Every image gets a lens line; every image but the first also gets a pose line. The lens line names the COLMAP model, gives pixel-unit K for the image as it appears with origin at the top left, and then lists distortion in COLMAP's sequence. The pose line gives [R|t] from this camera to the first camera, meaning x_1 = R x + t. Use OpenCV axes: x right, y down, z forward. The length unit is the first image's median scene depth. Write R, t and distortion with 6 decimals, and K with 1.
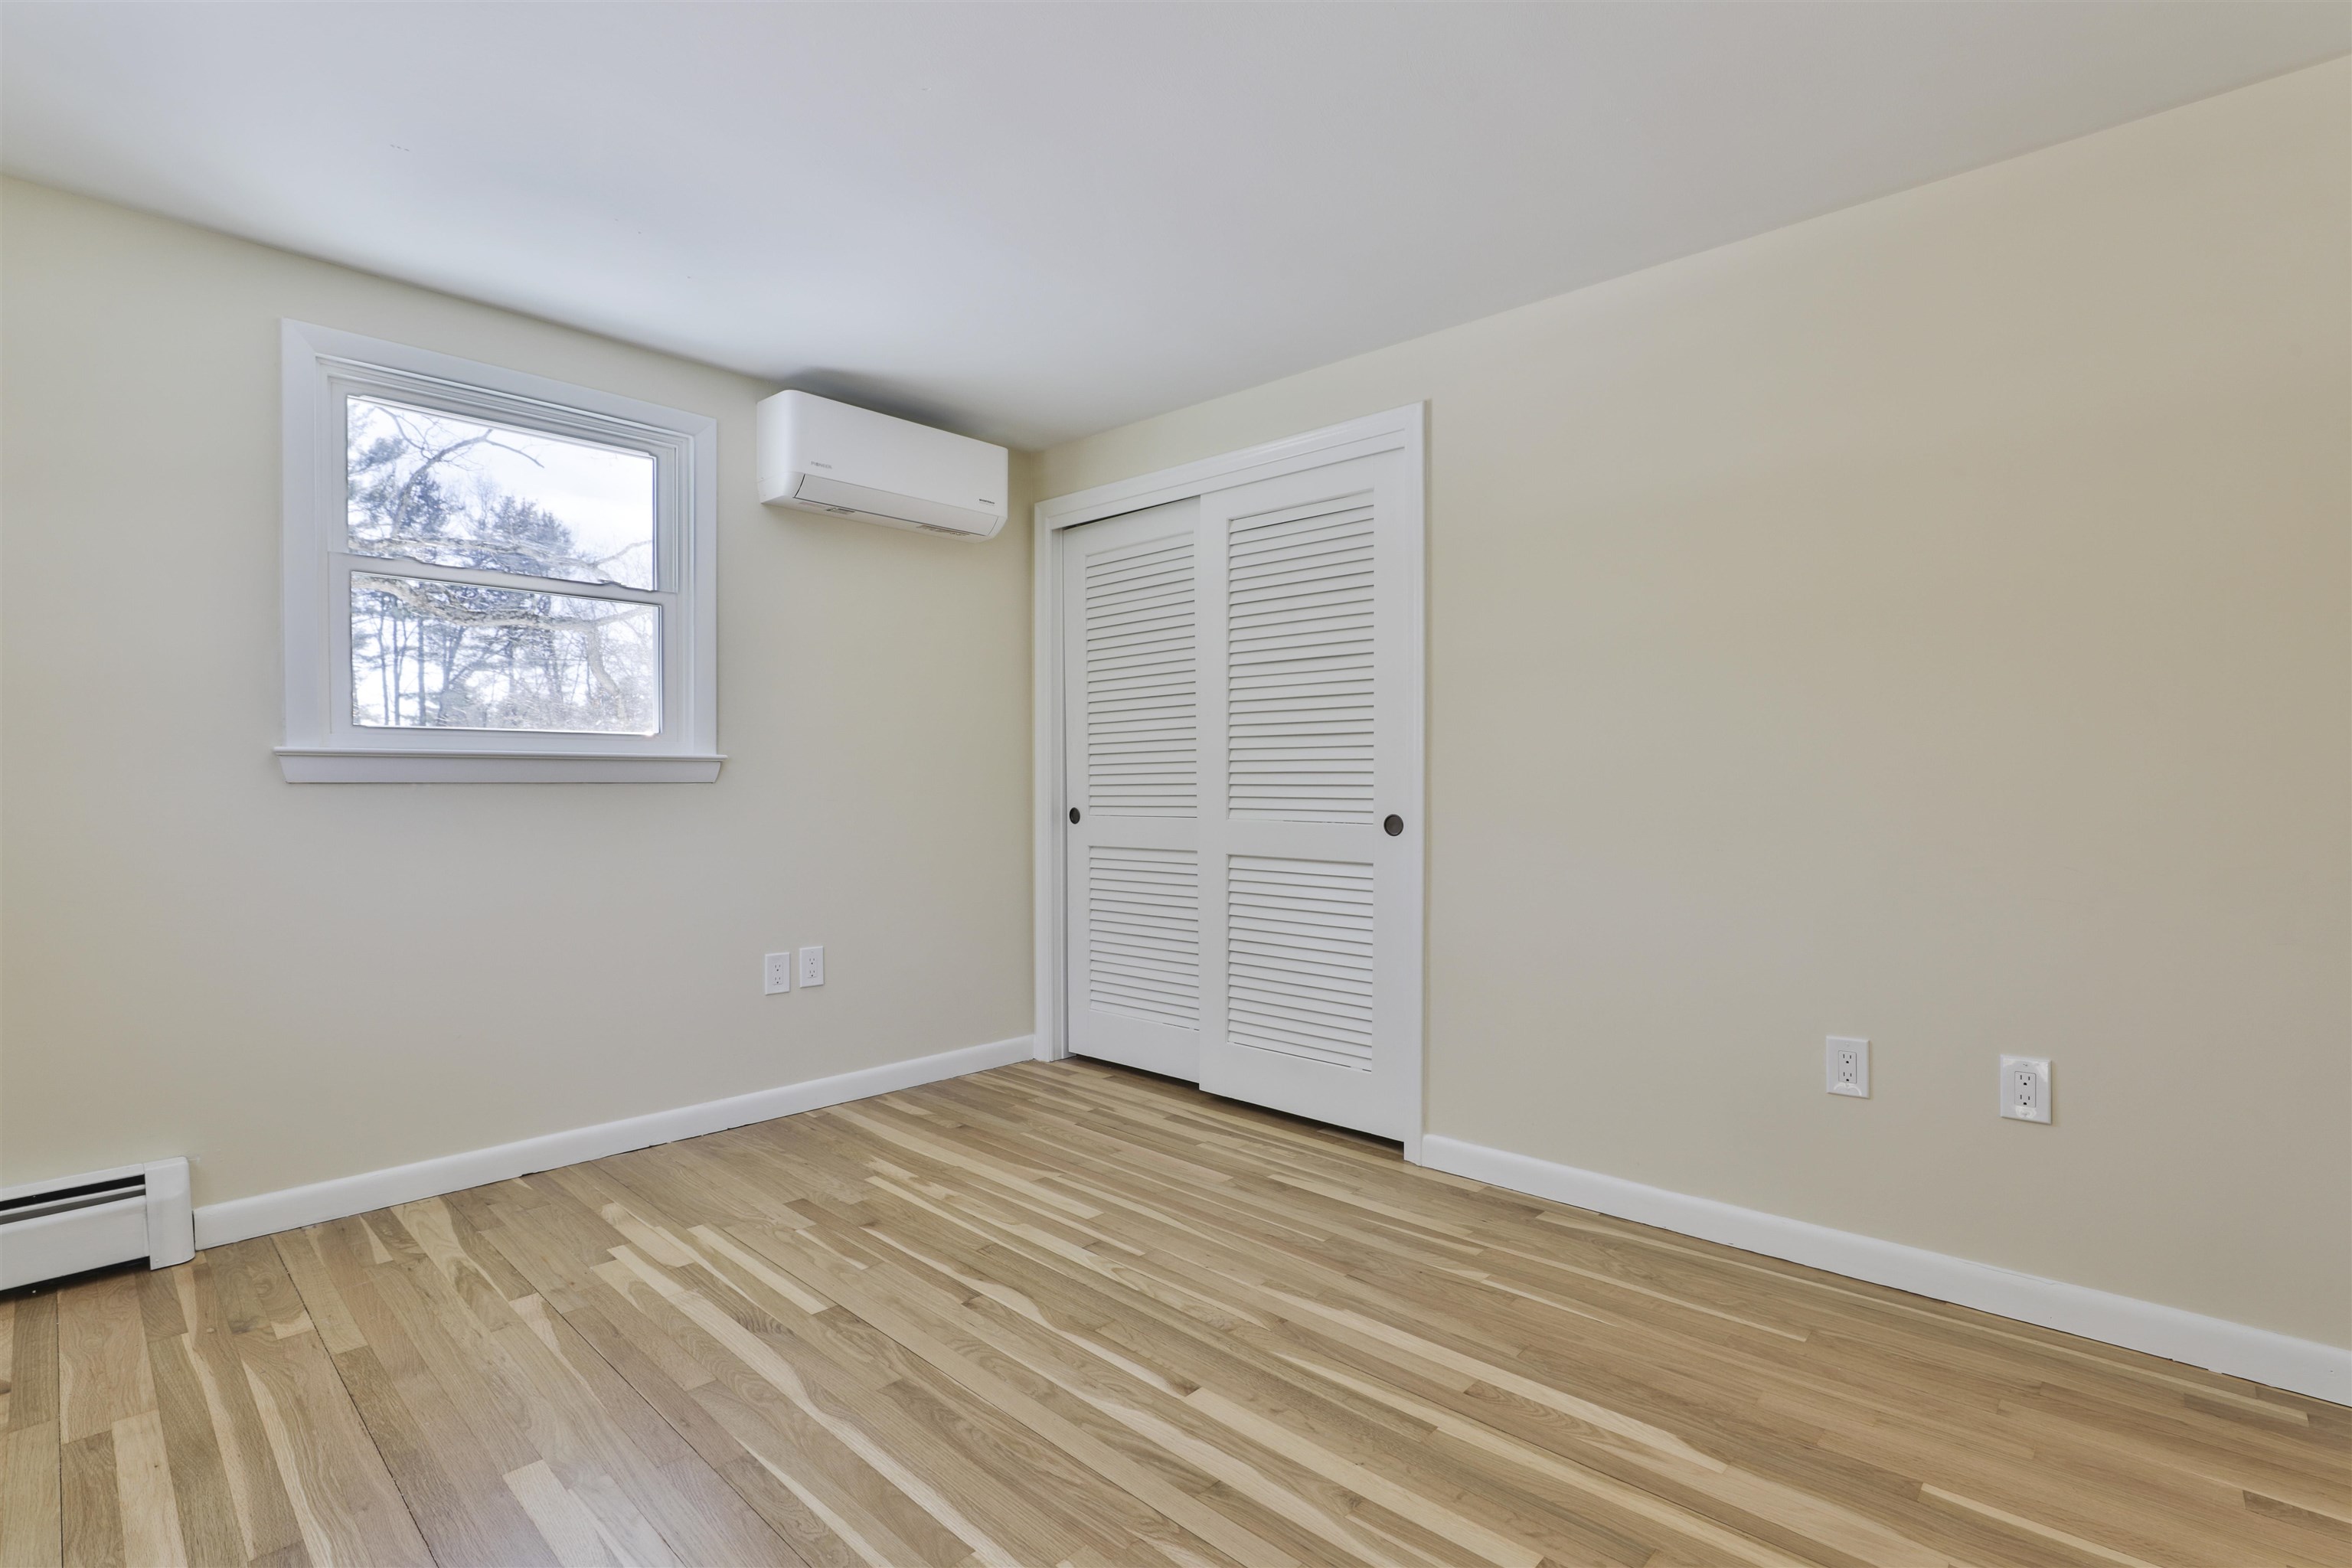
lens RADIAL K [[1078.9, 0, 1177.8], [0, 1078.9, 802.9], [0, 0, 1]] dist [-0.033682, 0.009025]
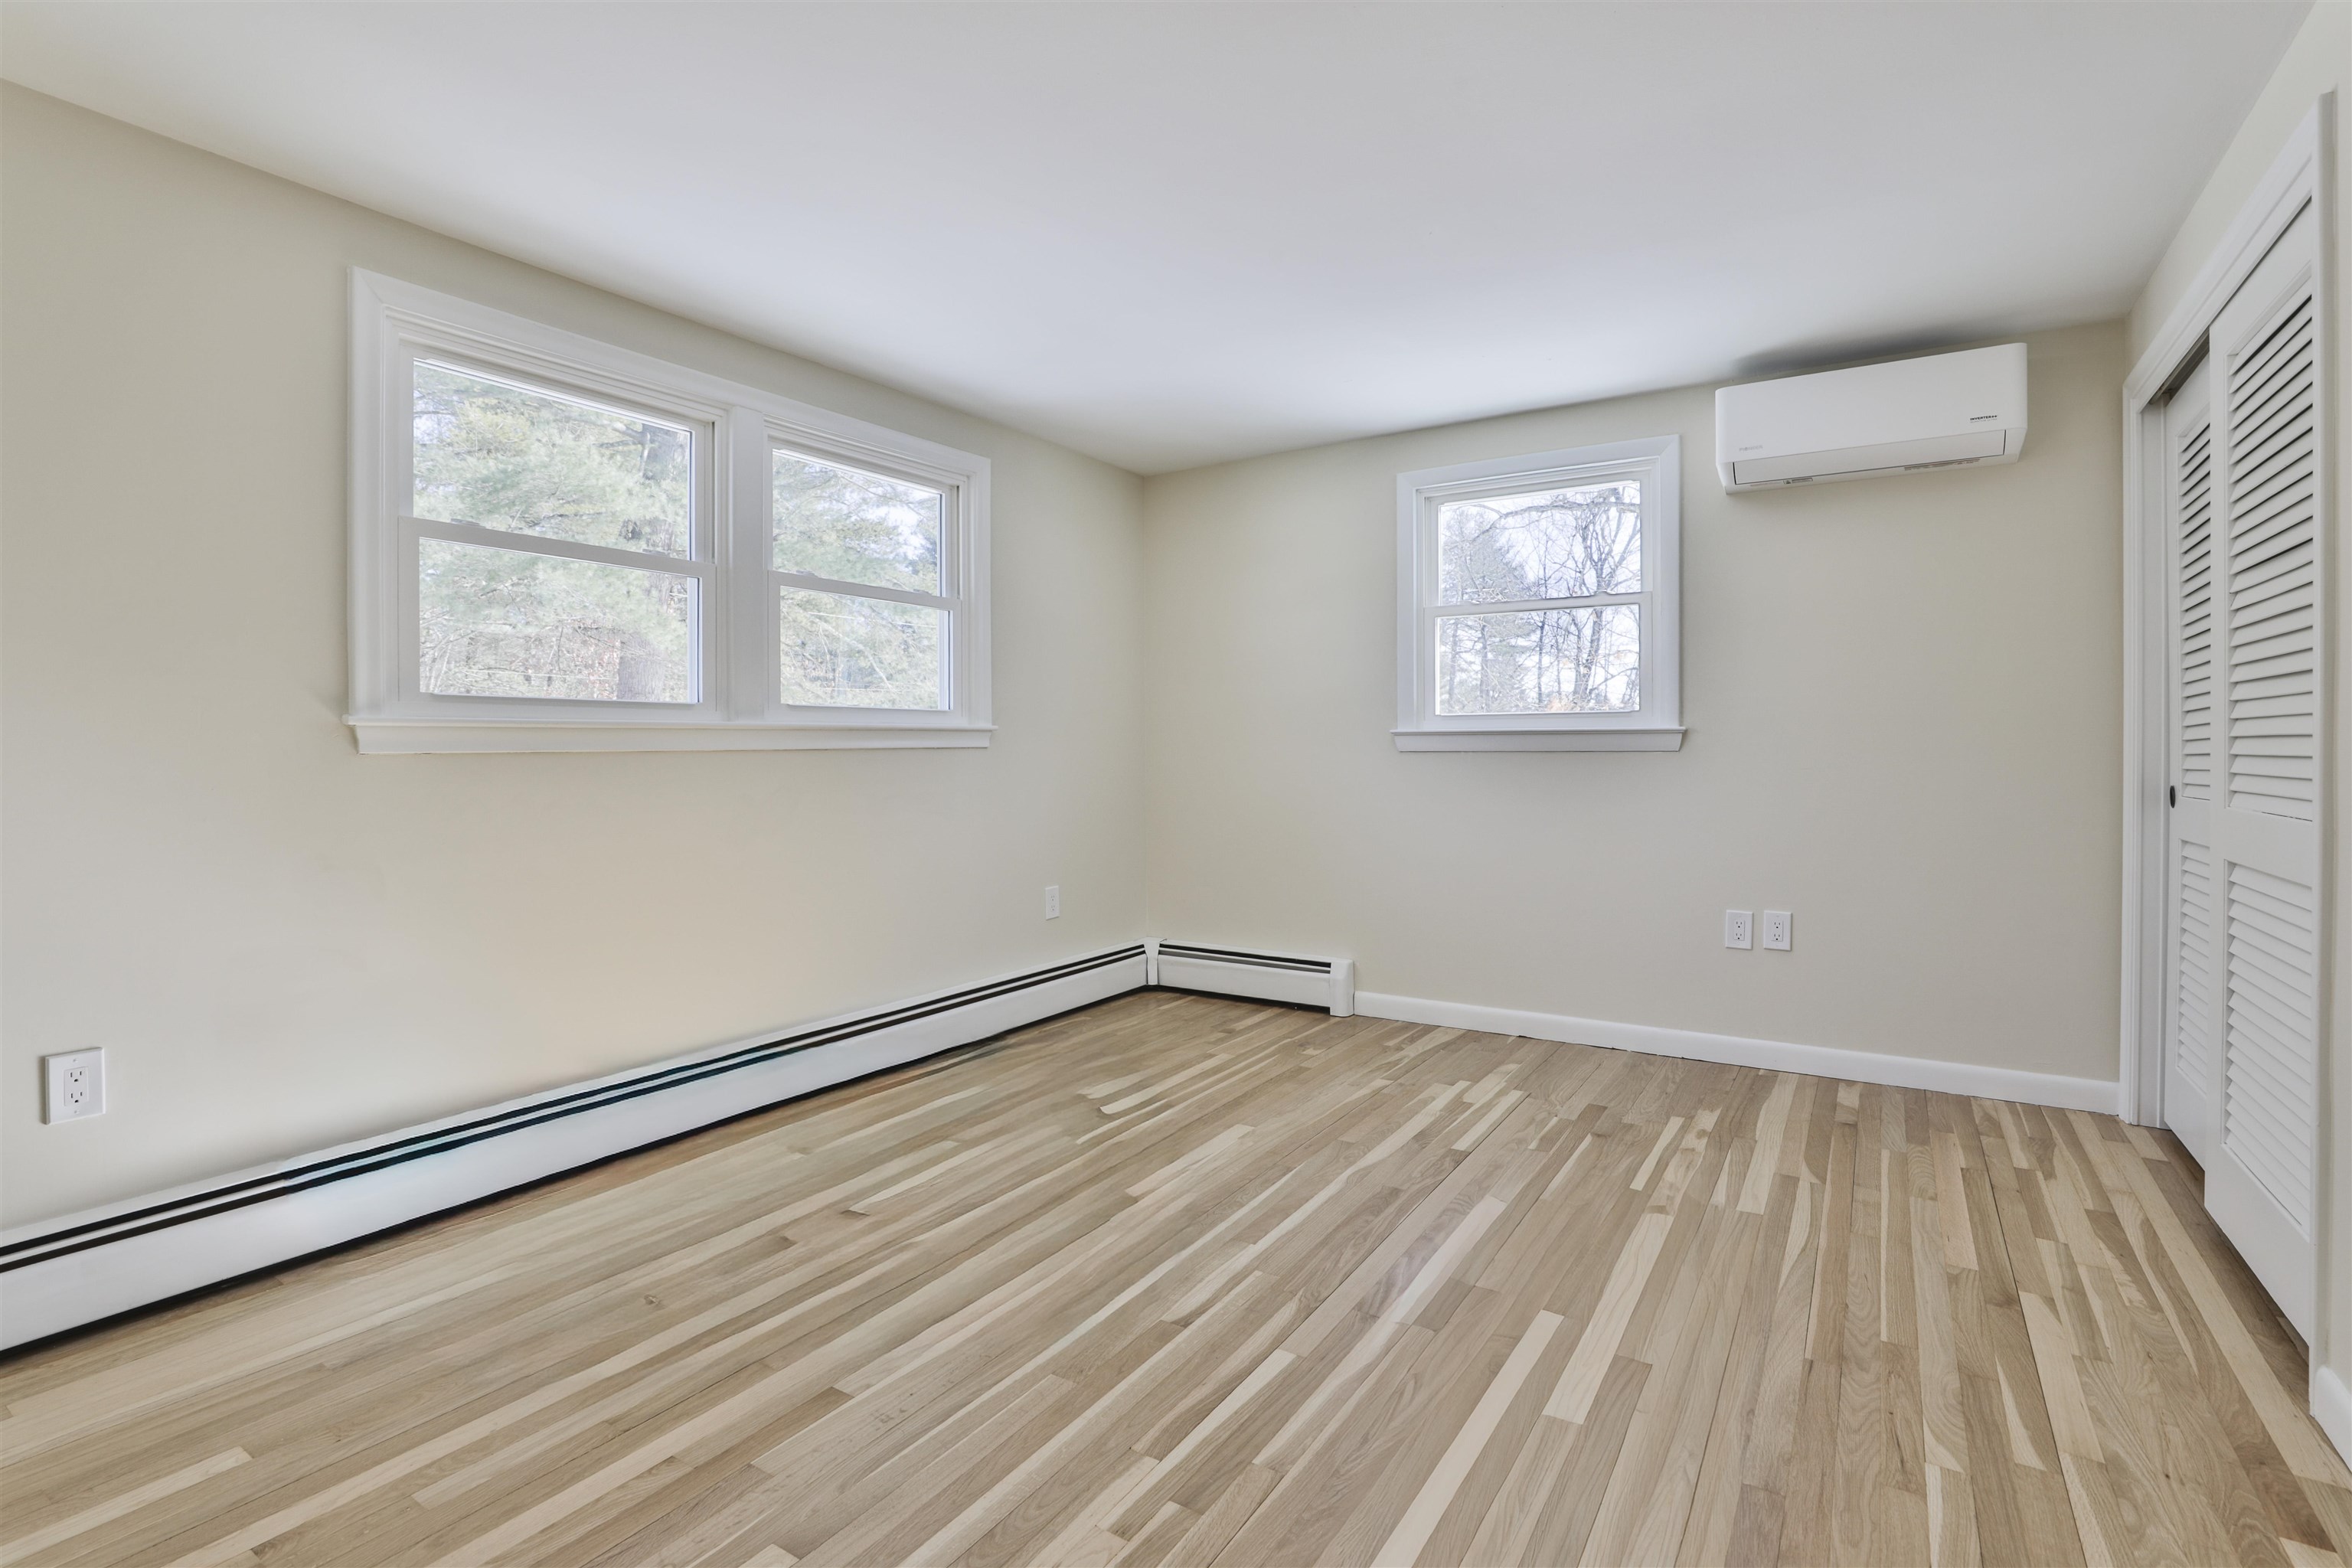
lens RADIAL K [[1103.9, 0, 1172.5], [0, 1103.9, 762.8], [0, 0, 1]] dist [-0.050515, 0.015720]
pose [[0.178069, 0.013215, -0.983929, 0.709365], [-0.014177, 0.999840, 0.010863, -0.013305], [0.983916, 0.012014, 0.178228, 0.301283]]
